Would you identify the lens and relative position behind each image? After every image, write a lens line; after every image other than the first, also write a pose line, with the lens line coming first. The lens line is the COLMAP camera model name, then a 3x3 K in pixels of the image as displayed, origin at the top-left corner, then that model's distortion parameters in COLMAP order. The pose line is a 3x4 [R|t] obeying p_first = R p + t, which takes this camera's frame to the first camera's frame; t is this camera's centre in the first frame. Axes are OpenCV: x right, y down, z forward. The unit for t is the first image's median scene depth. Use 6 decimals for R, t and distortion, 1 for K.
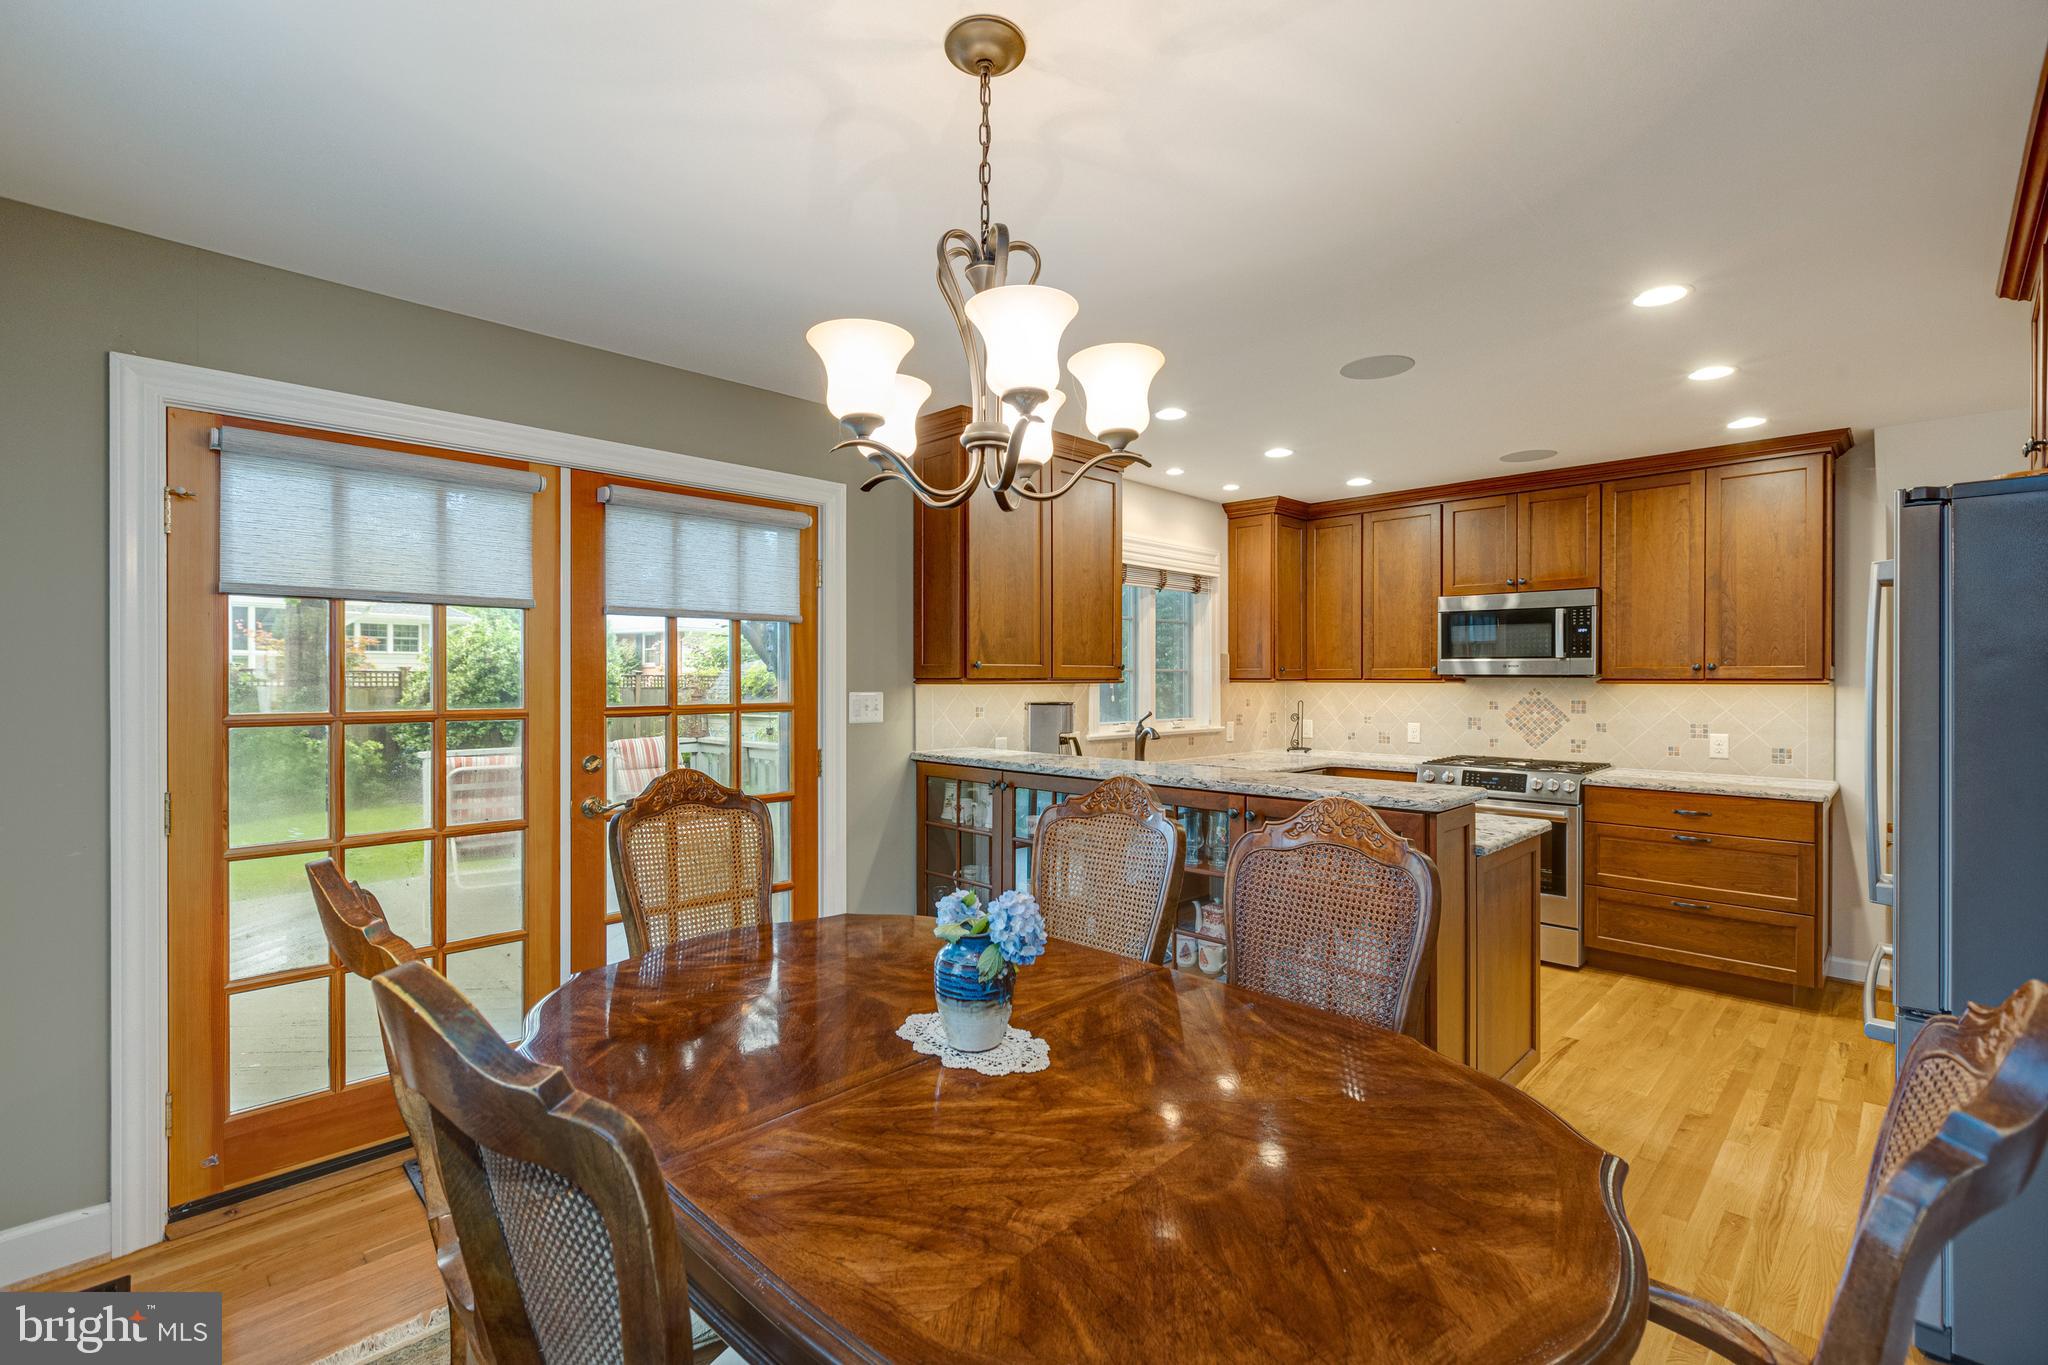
lens RADIAL K [[907.0, 0, 1028.4], [0, 907.0, 680.0], [0, 0, 1]] dist [0.000968, -0.000375]
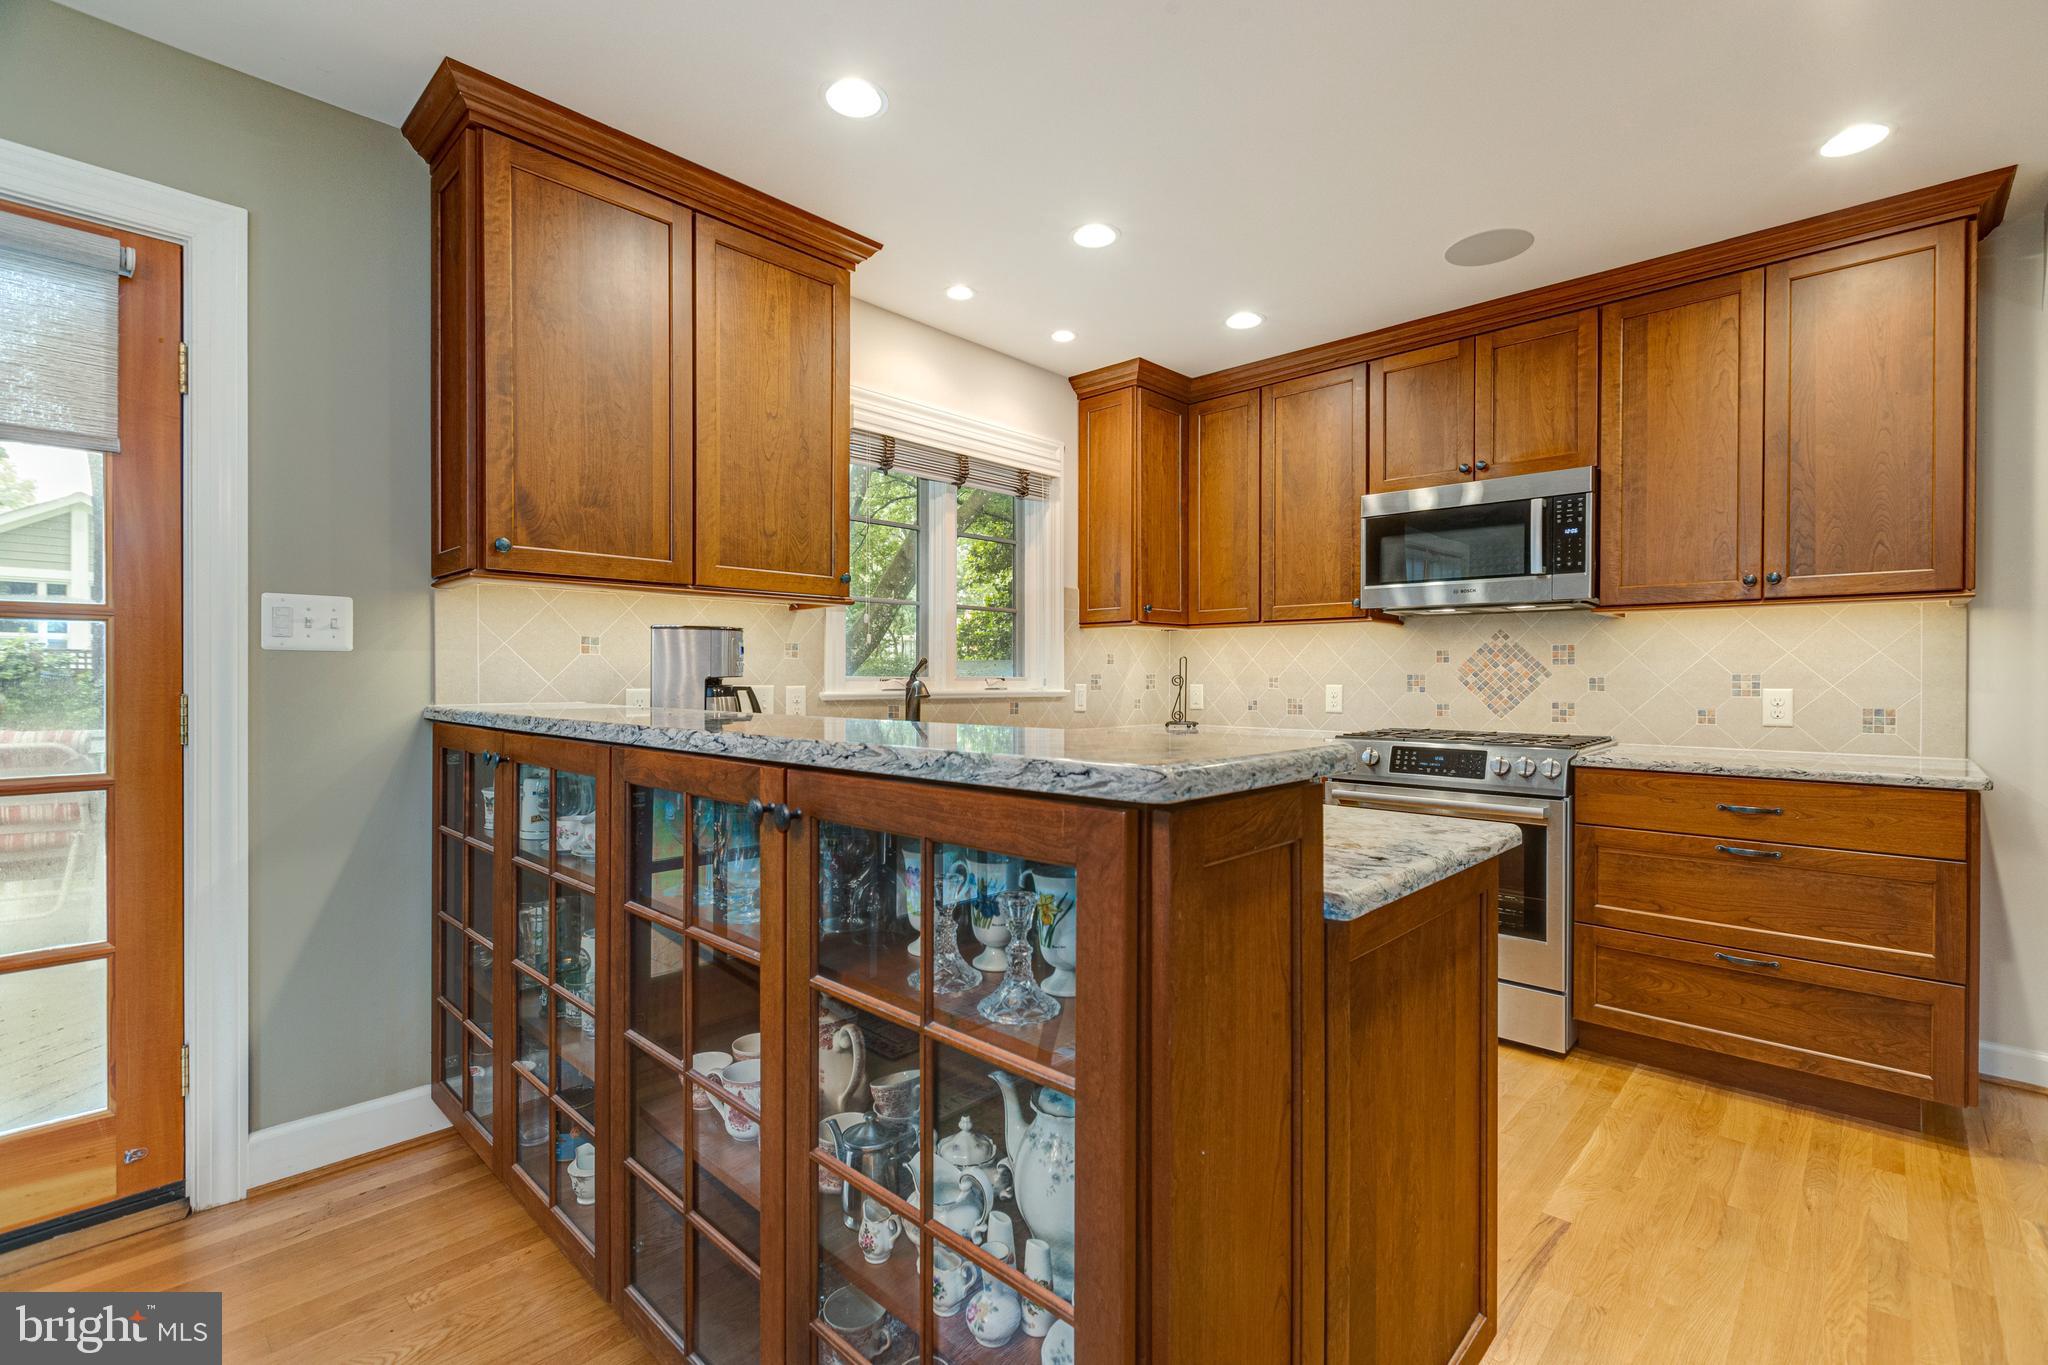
lens RADIAL K [[907.0, 0, 1028.4], [0, 907.0, 680.0], [0, 0, 1]] dist [0.000968, -0.000375]
pose [[0.999782, 0.001467, 0.020842, 0.212872], [-0.001489, 0.999998, 0.001036, 0.054273], [-0.020841, -0.001066, 0.999782, 0.365745]]
